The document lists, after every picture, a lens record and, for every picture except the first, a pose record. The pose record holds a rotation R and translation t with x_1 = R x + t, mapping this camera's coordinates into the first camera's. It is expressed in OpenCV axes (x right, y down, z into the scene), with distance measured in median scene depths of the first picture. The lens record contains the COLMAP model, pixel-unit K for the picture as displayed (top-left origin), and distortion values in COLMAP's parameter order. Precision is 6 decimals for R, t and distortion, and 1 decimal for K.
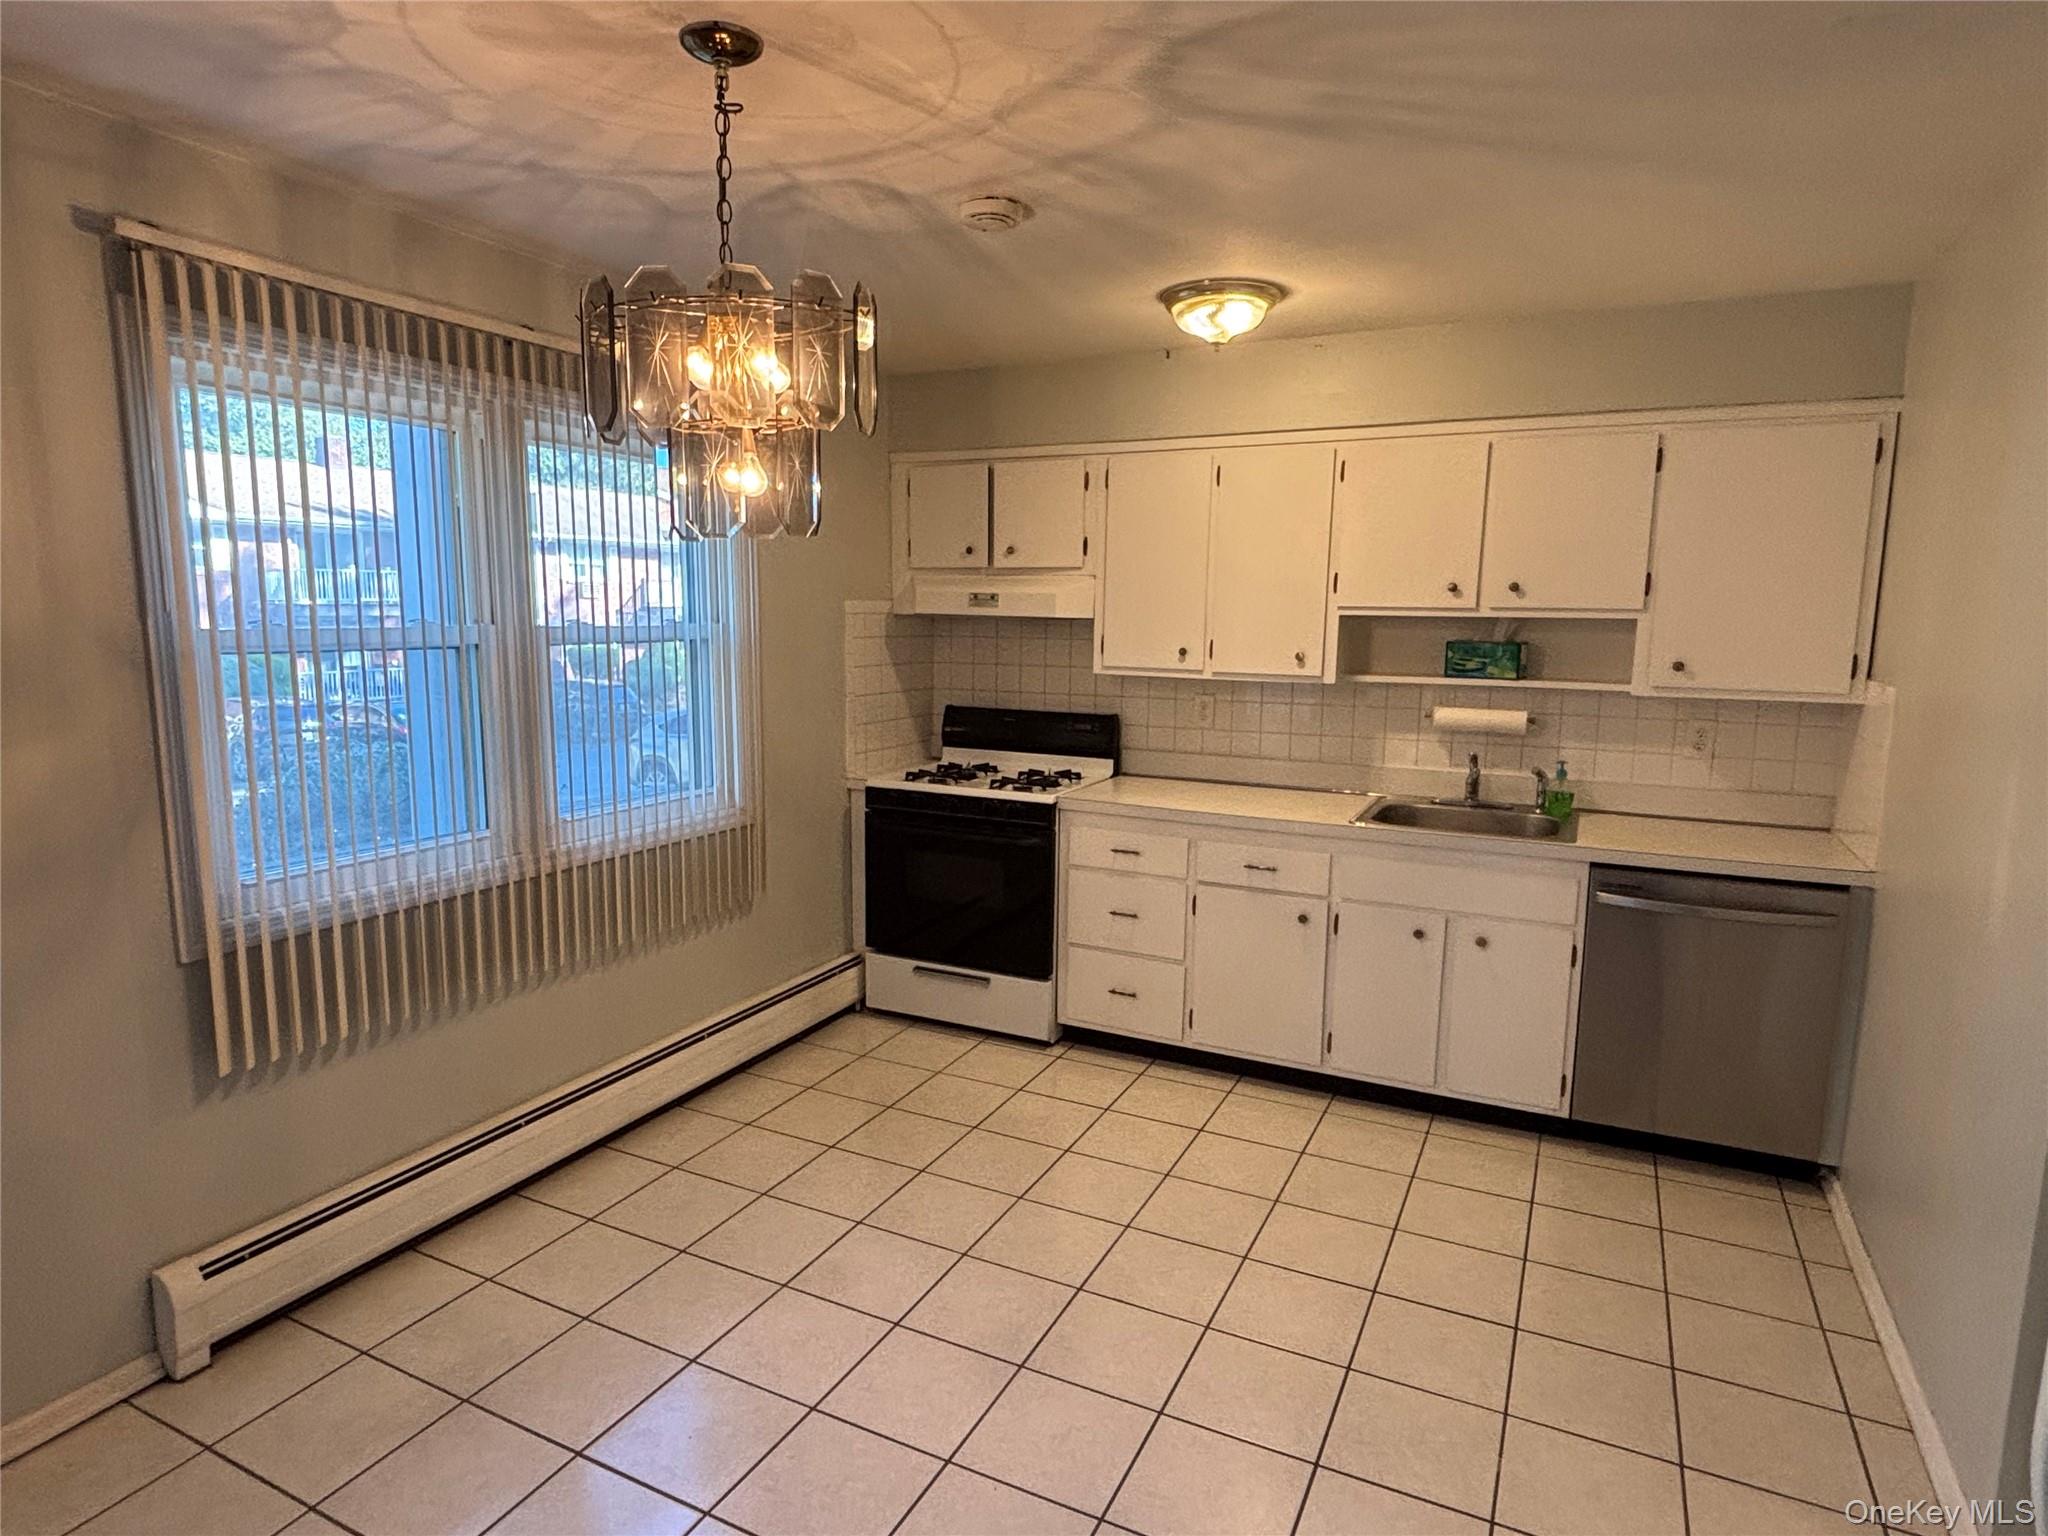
lens RADIAL K [[1142.7, 0, 1024.0], [0, 1142.7, 768.0], [0, 0, 1]] dist [-0.001013, -0.001511]
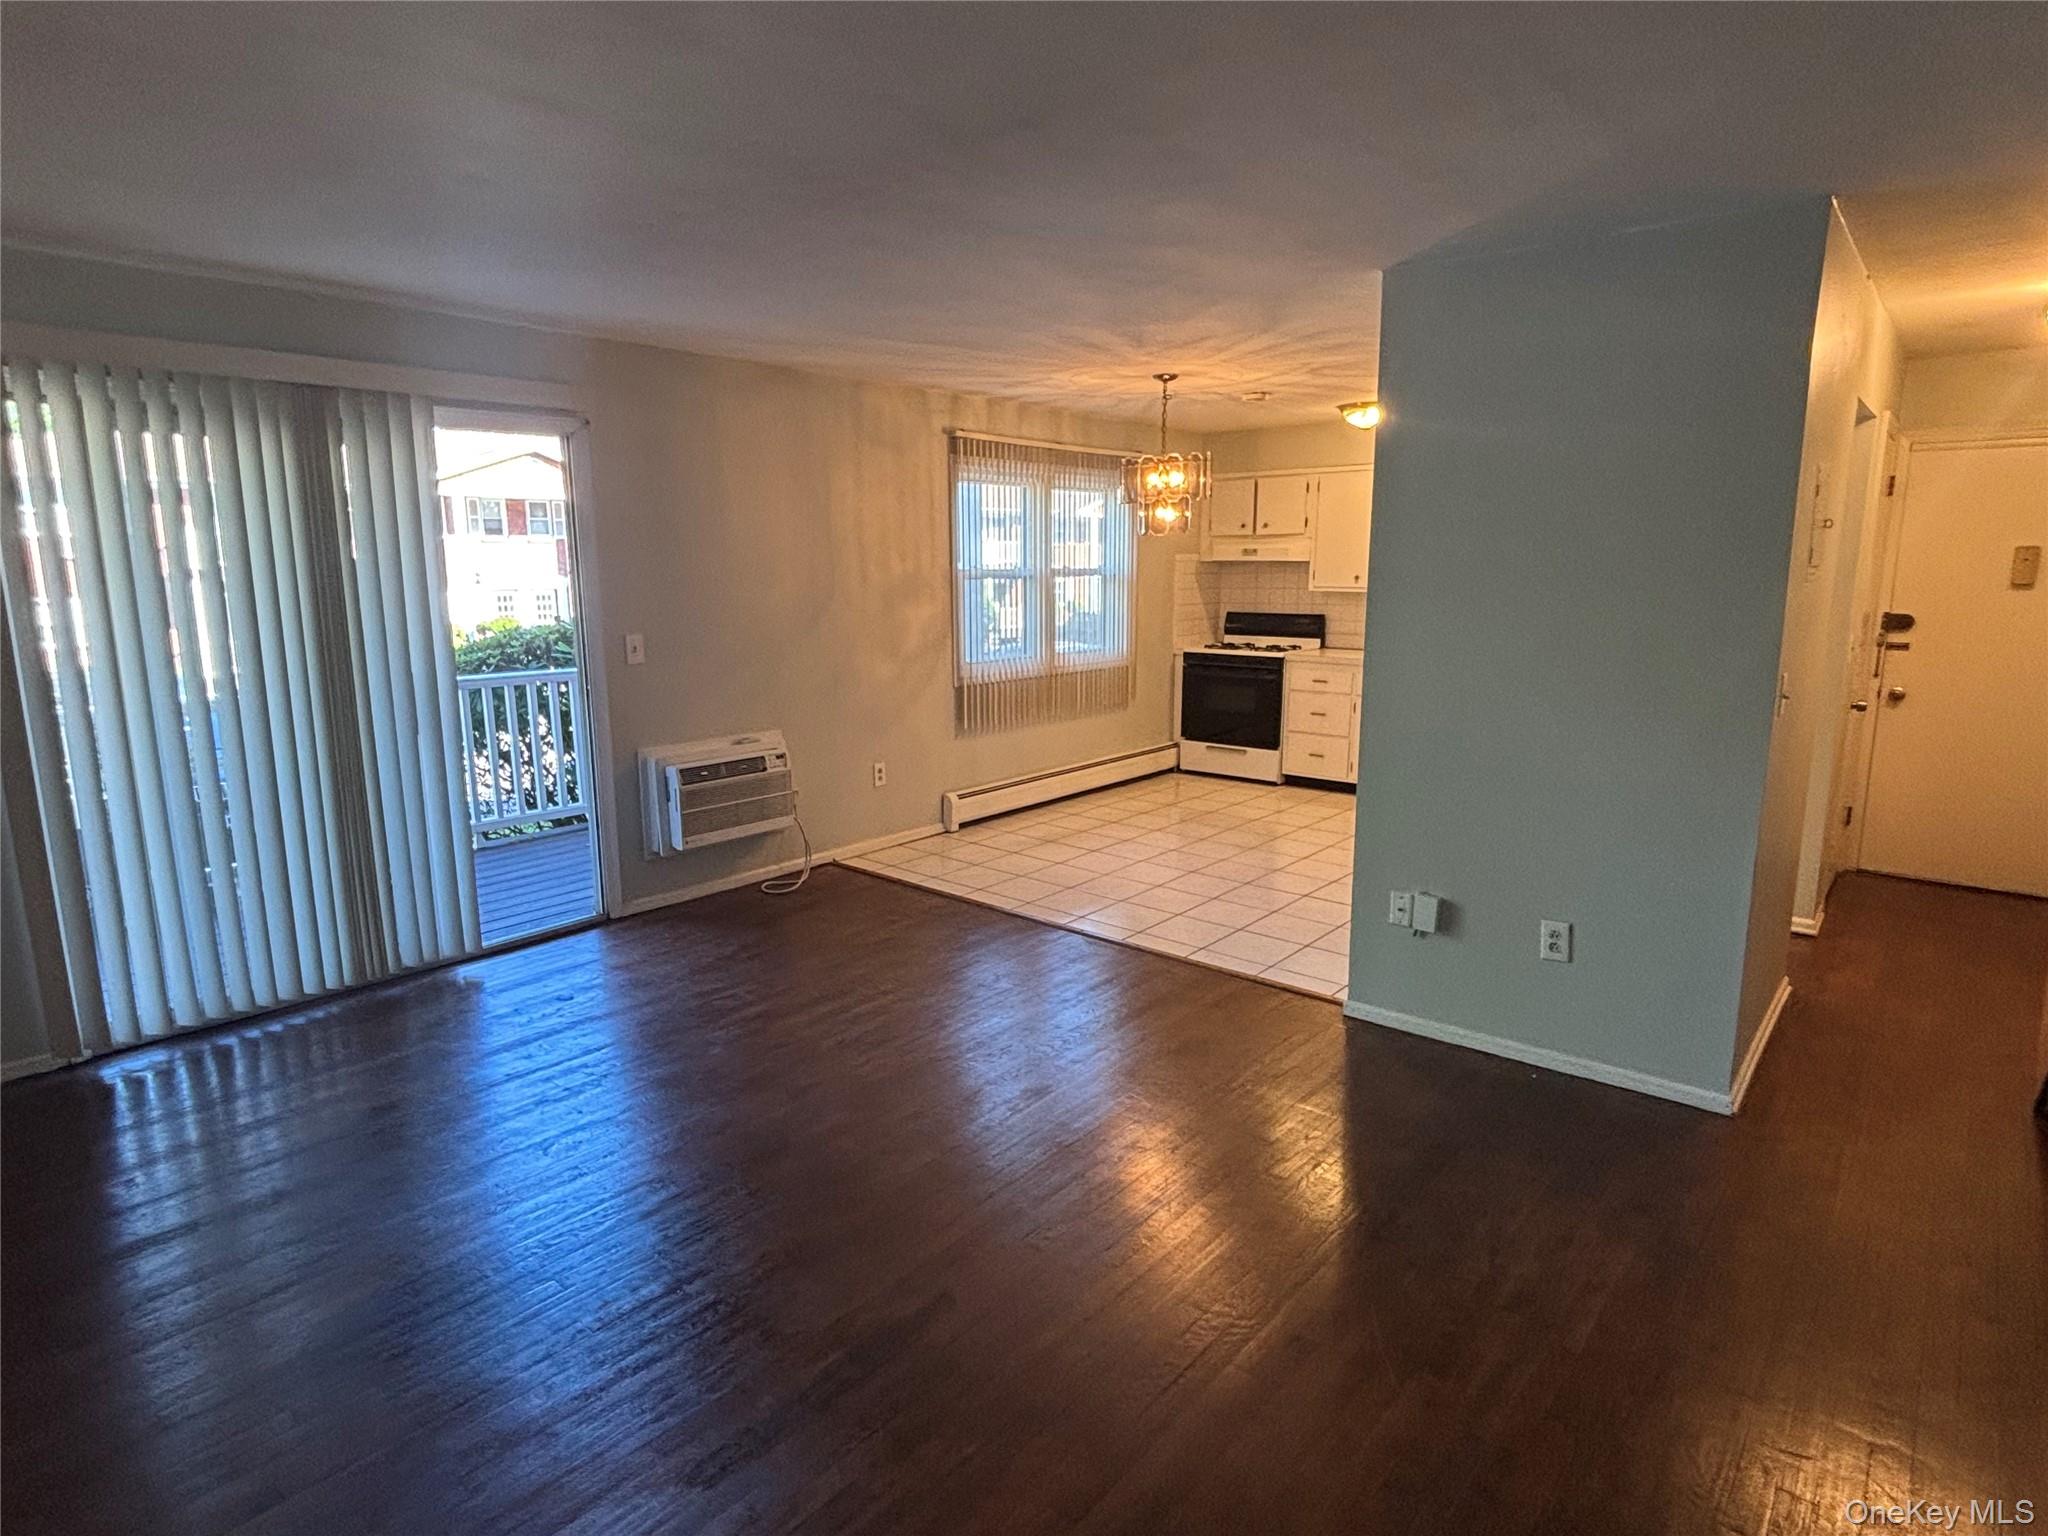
lens RADIAL K [[1136.0, 0, 992.7], [0, 1136.0, 775.8], [0, 0, 1]] dist [0.039669, -0.000215]
pose [[0.966277, 0.030984, -0.255635, 0.049976], [-0.019095, 0.998623, 0.048859, 0.146572], [0.256797, -0.042329, 0.965538, -1.004499]]
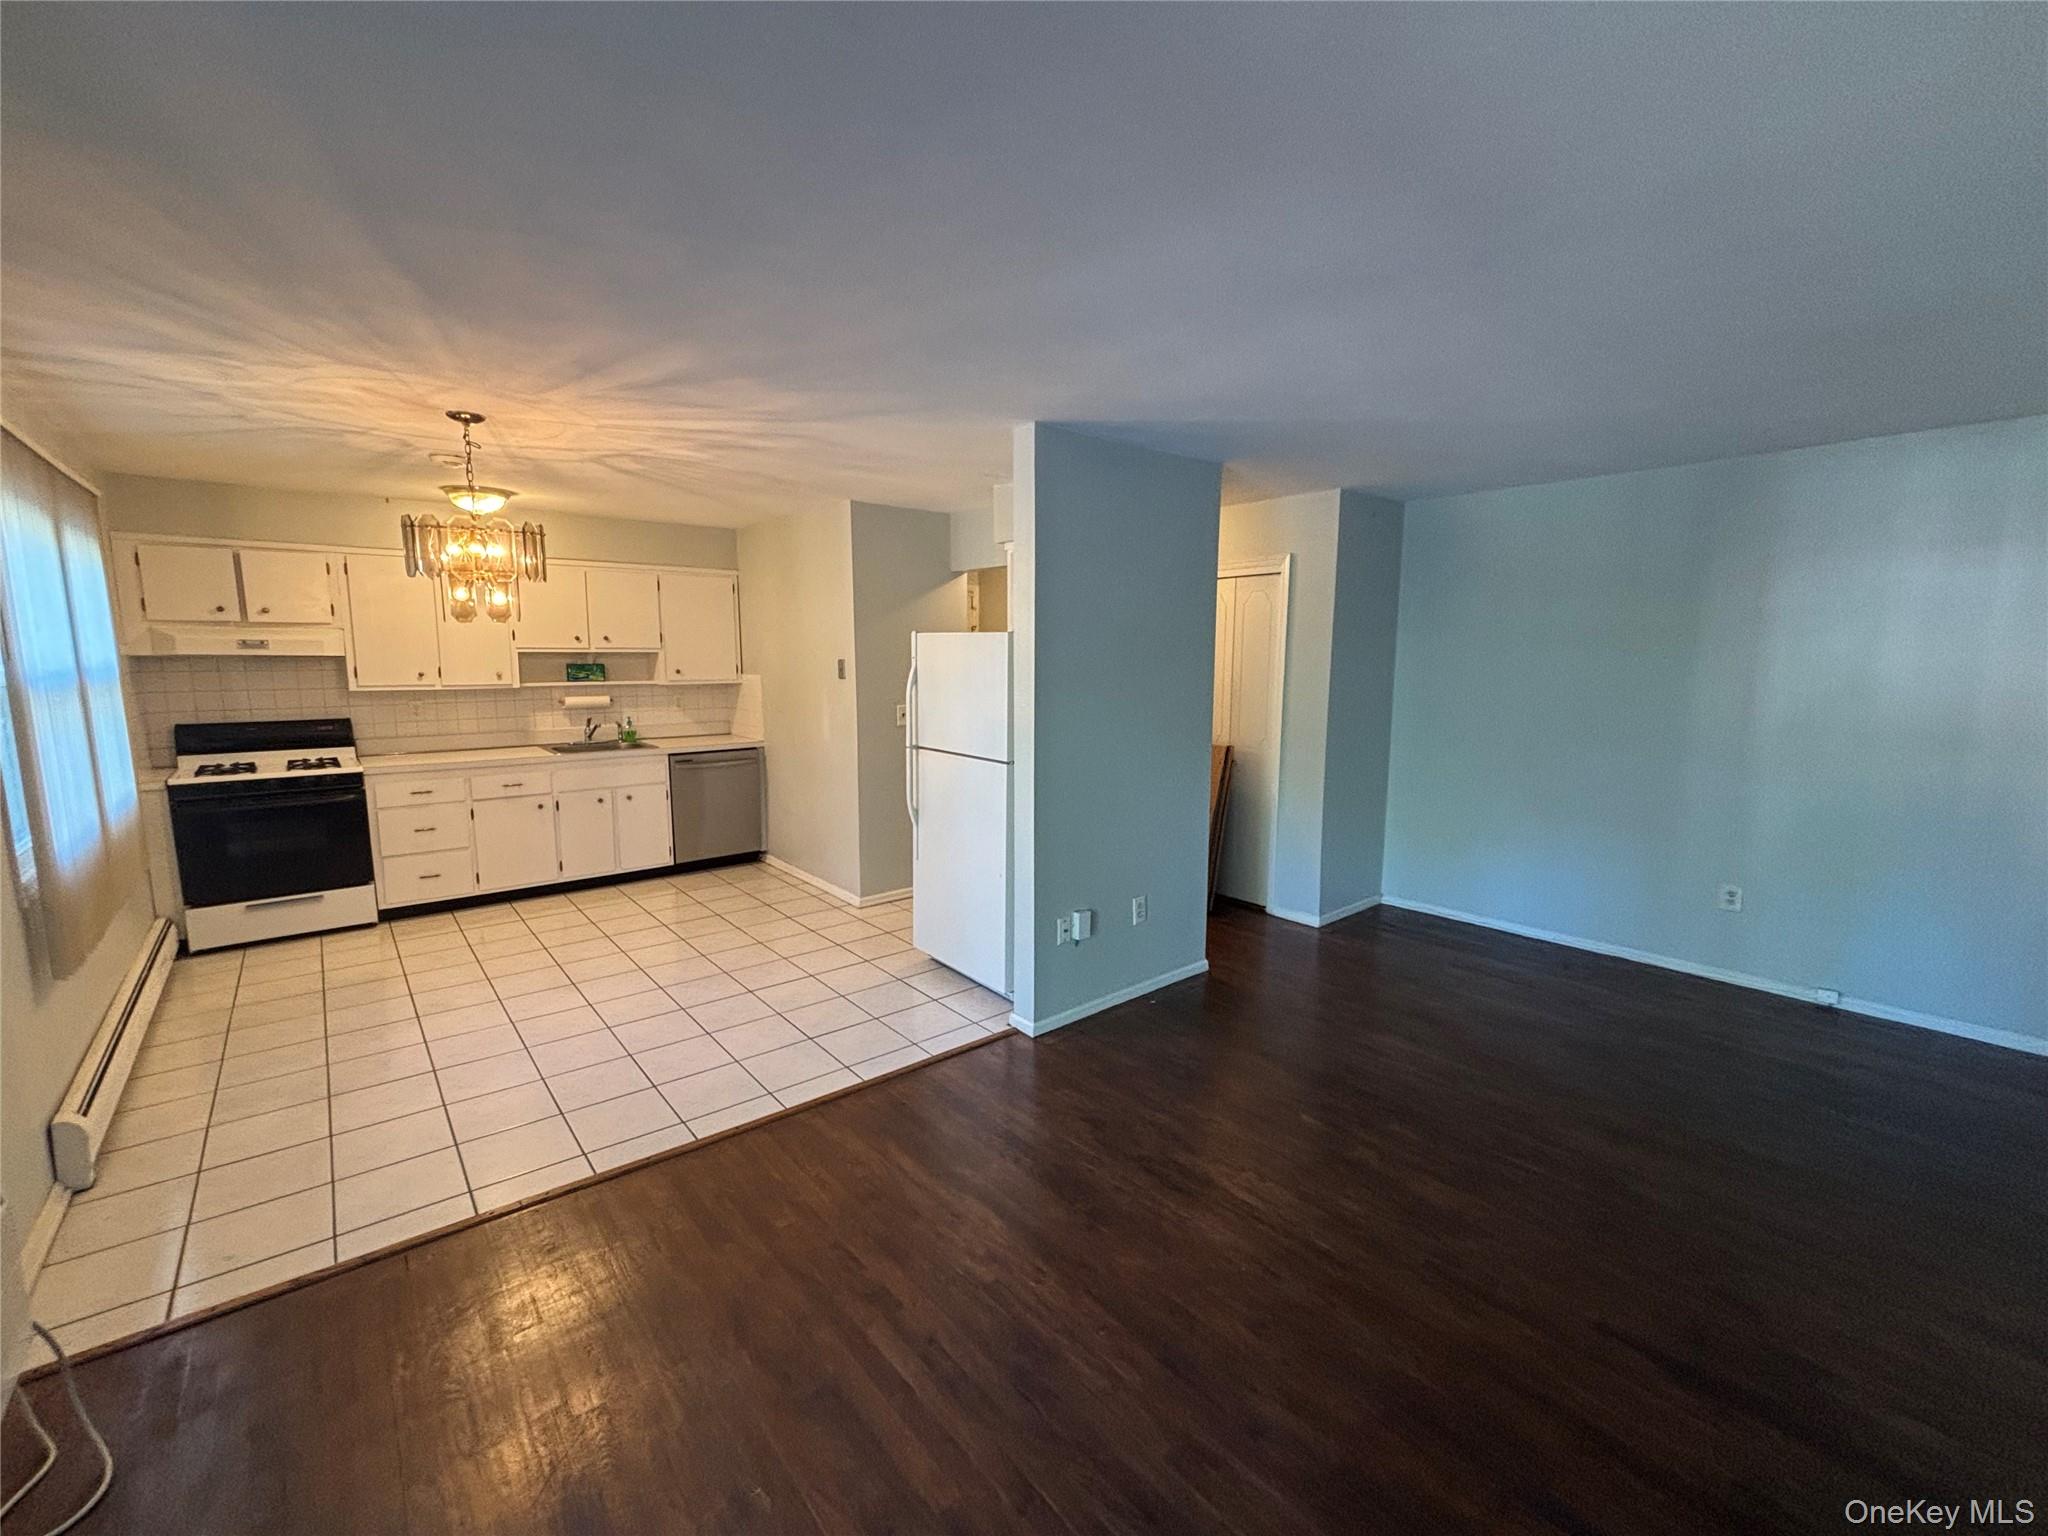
lens RADIAL K [[857.5, 0, 1024.0], [0, 857.5, 768.0], [0, 0, 1]] dist [0.003026, 0.000223]
pose [[0.399255, -0.135146, 0.906825, -0.690563], [0.130771, 0.987358, 0.089573, 0.039336], [-0.907466, 0.082824, 0.411881, -0.338335]]
